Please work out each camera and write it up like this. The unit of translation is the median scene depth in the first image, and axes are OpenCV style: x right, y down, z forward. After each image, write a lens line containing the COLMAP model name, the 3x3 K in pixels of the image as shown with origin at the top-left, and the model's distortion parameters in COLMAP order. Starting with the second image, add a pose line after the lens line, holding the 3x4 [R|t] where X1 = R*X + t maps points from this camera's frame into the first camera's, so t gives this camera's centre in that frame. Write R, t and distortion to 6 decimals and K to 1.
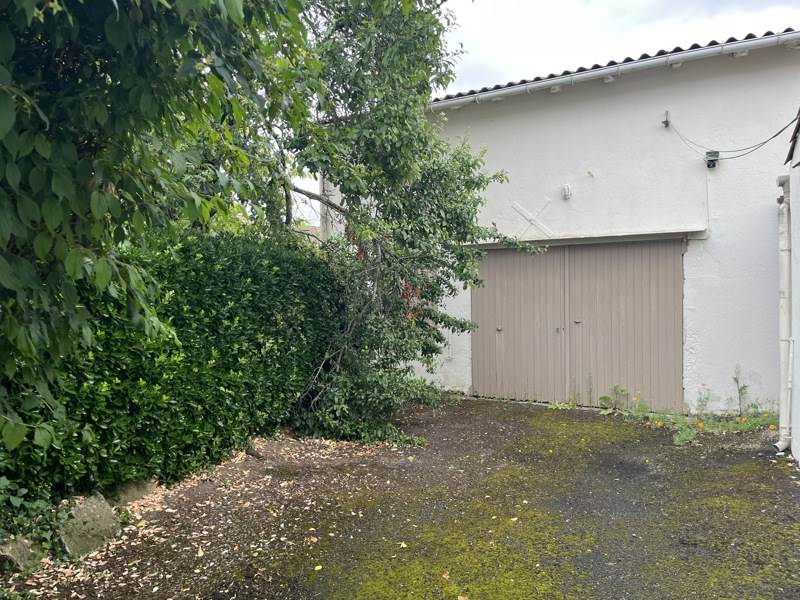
lens RADIAL K [[585.7, 0, 400.0], [0, 585.7, 300.0], [0, 0, 1]] dist [0.004631, -0.000323]
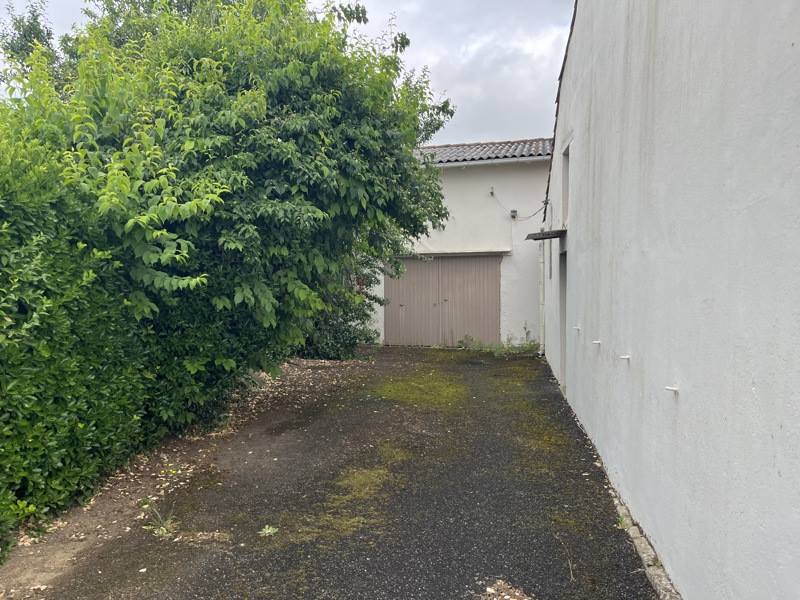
lens RADIAL K [[585.7, 0, 400.0], [0, 585.7, 300.0], [0, 0, 1]] dist [0.004631, -0.000323]
pose [[0.964007, 0.002961, 0.265862, -0.323450], [-0.001914, 0.999989, -0.004197, 0.048697], [-0.265871, 0.003537, 0.964002, -0.719526]]
